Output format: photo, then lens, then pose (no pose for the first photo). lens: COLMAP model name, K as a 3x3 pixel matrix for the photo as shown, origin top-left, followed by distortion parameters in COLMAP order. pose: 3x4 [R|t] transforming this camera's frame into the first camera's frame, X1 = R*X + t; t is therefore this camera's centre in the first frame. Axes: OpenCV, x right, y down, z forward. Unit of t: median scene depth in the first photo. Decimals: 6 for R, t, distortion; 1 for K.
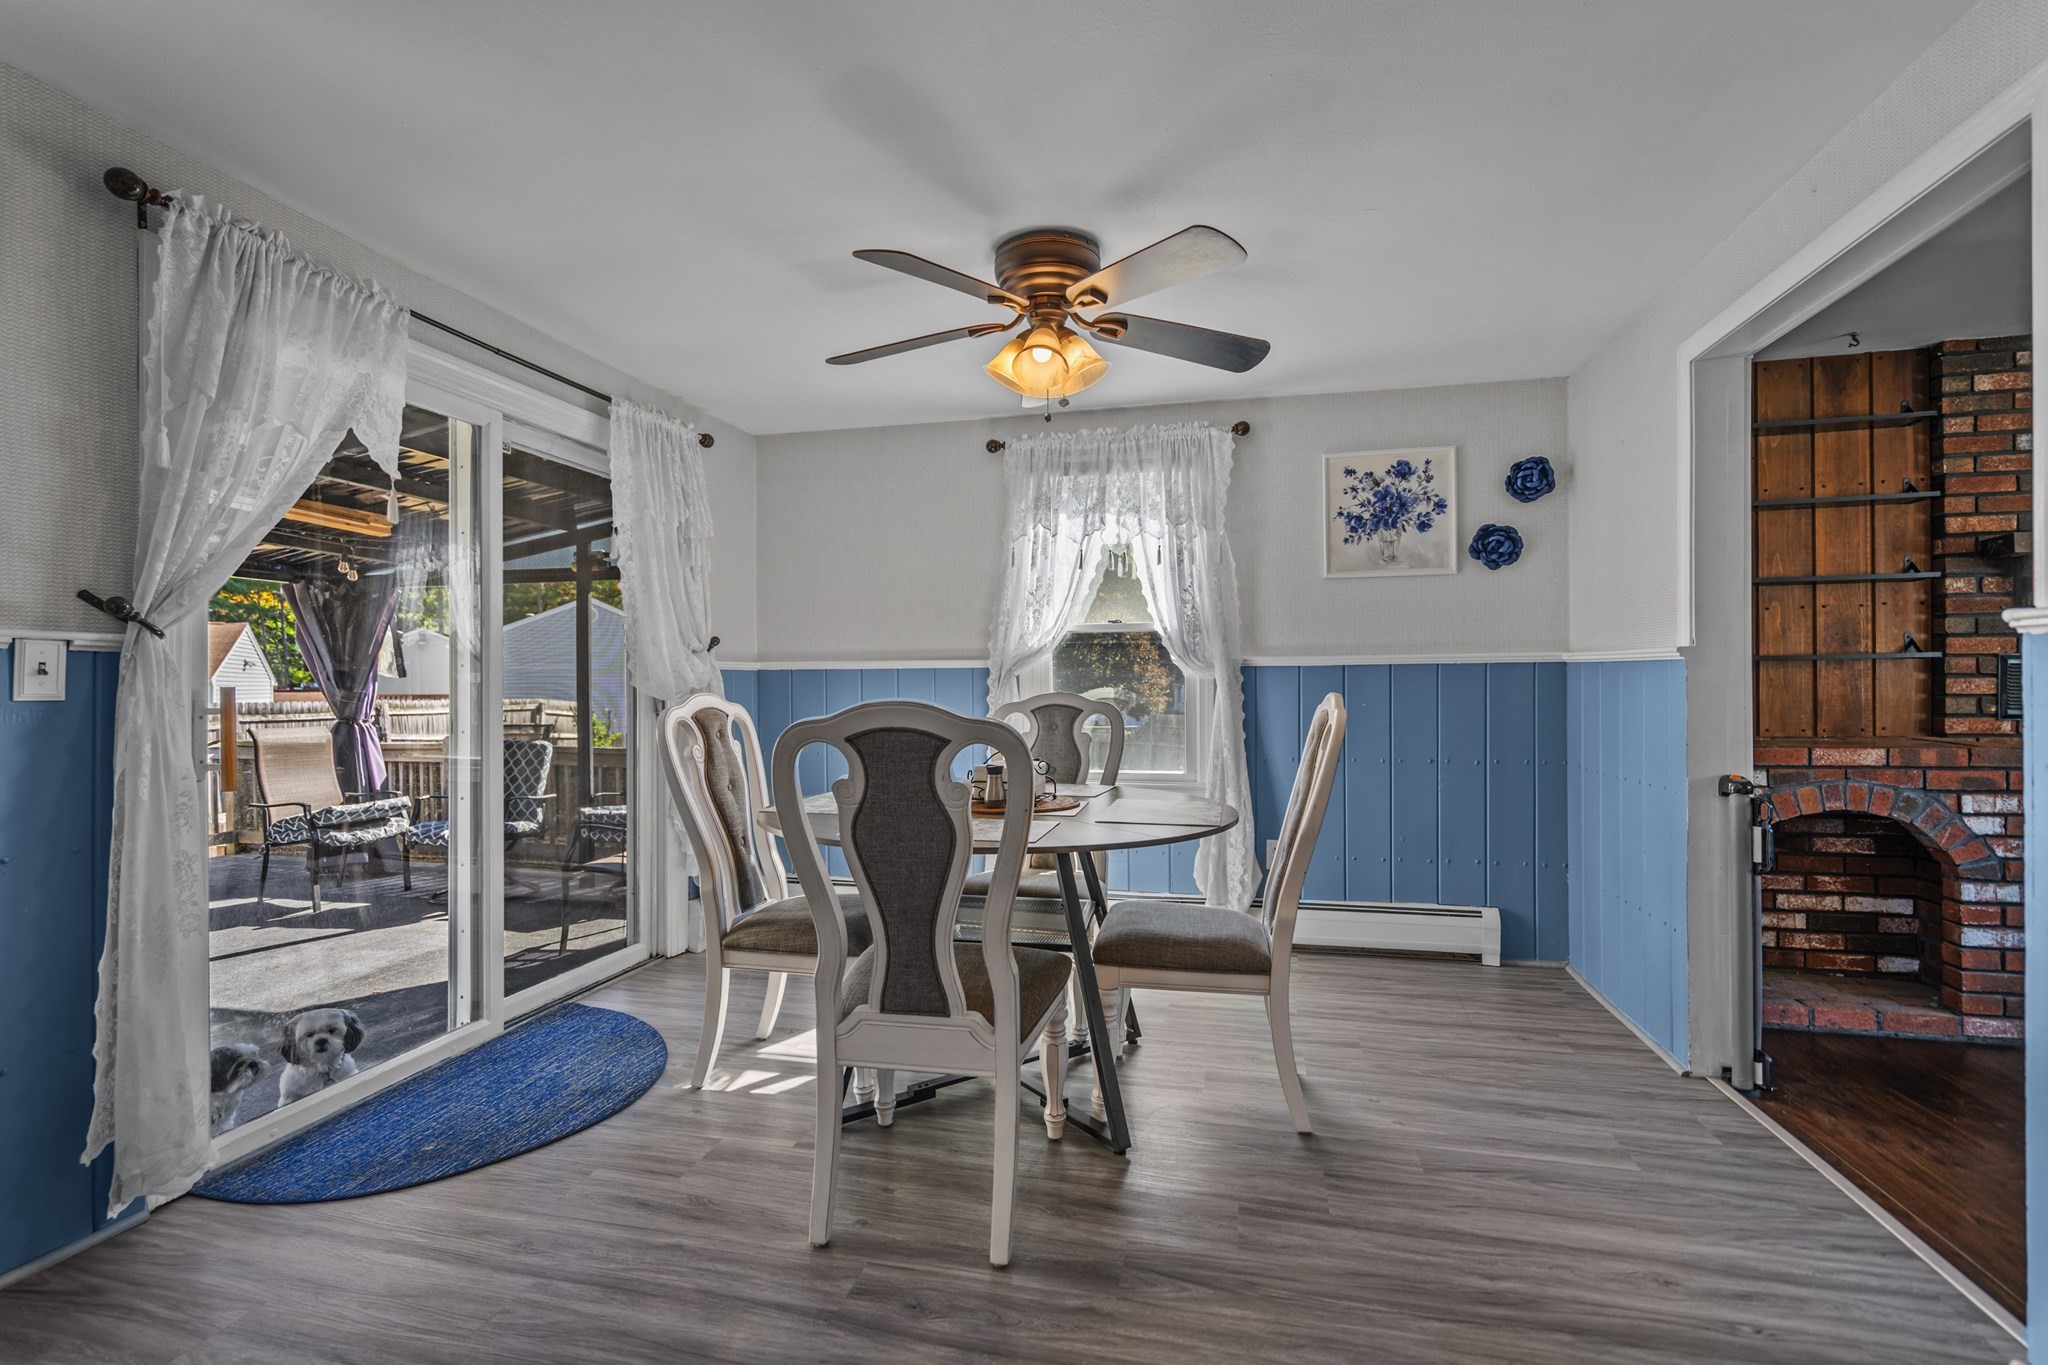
lens RADIAL K [[935.6, 0, 1010.8], [0, 935.6, 685.8], [0, 0, 1]] dist [0.004112, 0.002399]
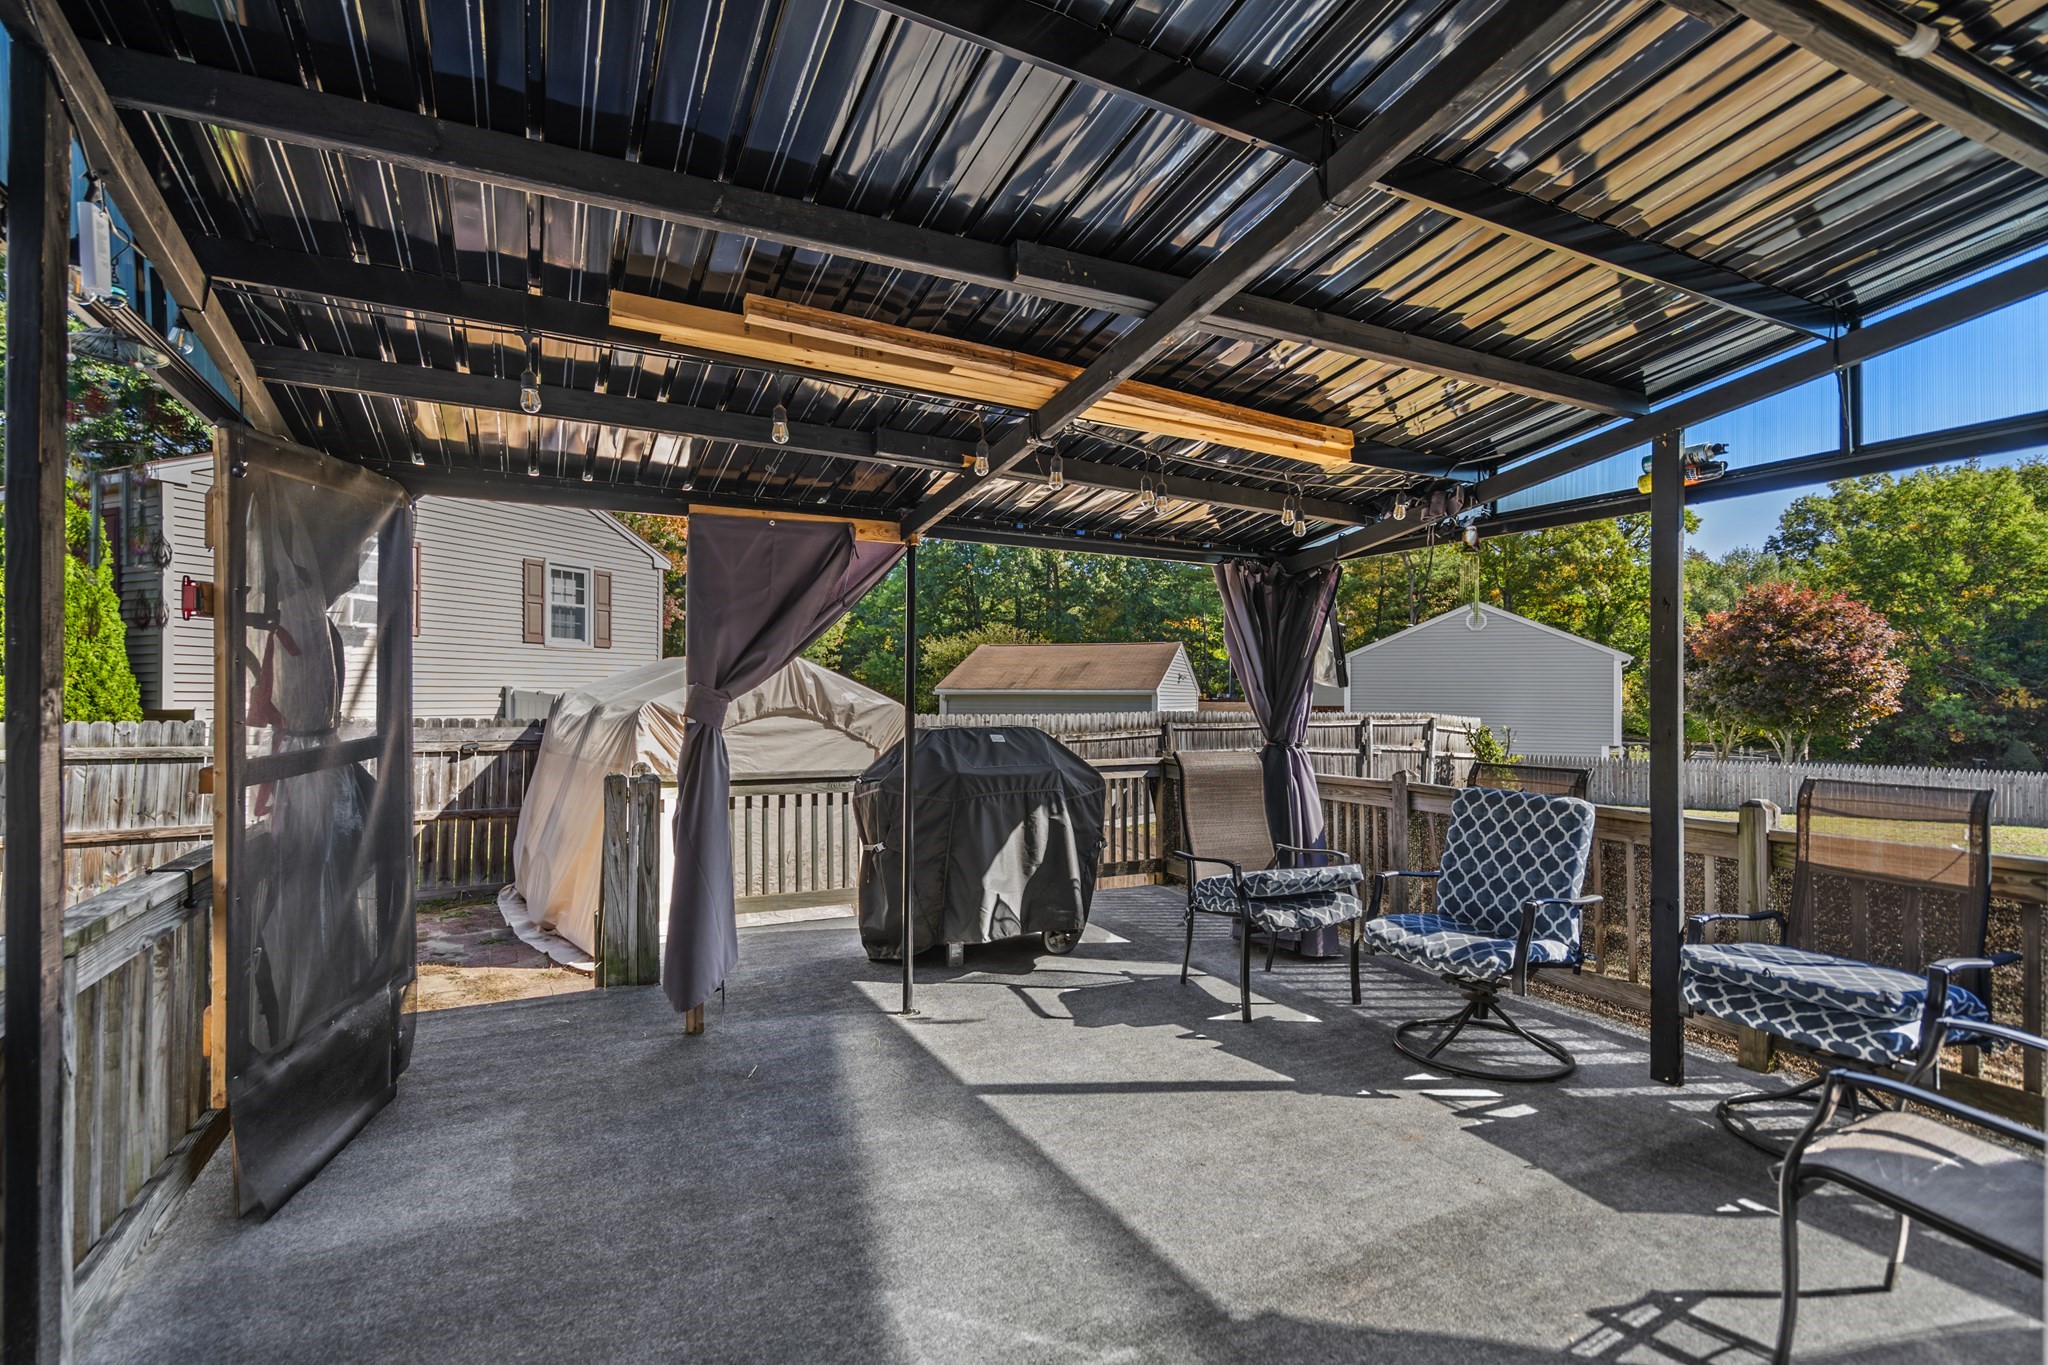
lens RADIAL K [[935.6, 0, 1021.7], [0, 935.6, 691.3], [0, 0, 1]] dist [0.004112, 0.002399]
pose [[0.658578, 0.006652, -0.752483, -0.294139], [-0.012622, 0.999918, -0.002208, -0.000696], [0.752406, 0.010952, 0.658608, 0.370806]]
